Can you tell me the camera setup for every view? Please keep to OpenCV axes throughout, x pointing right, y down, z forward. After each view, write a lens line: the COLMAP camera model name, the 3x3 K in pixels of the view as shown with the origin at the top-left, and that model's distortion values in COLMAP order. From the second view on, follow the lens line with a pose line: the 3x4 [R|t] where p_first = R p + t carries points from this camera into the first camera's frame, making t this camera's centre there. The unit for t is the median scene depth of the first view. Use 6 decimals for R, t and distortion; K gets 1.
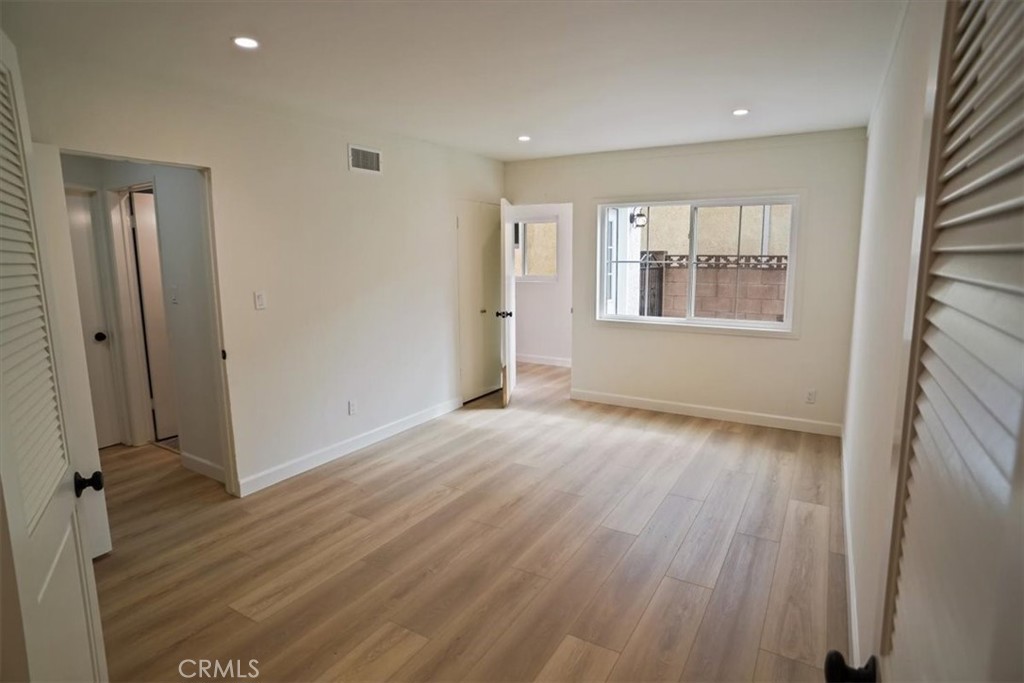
lens RADIAL K [[557.9, 0, 512.0], [0, 557.9, 341.5], [0, 0, 1]] dist [-0.037482, 0.000365]
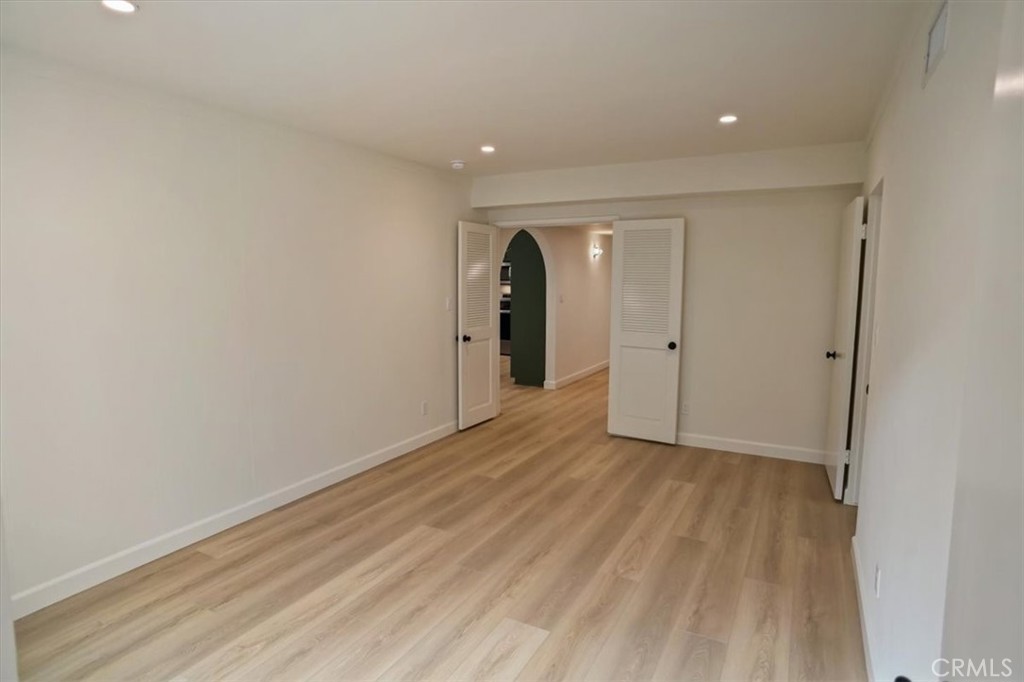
lens RADIAL K [[557.9, 0, 512.0], [0, 557.9, 341.0], [0, 0, 1]] dist [-0.037482, 0.000365]
pose [[-0.999282, 0.011499, -0.036099, 0.069086], [0.001627, 0.964975, 0.262338, -0.267531], [0.037851, 0.262091, -0.964301, 1.735404]]
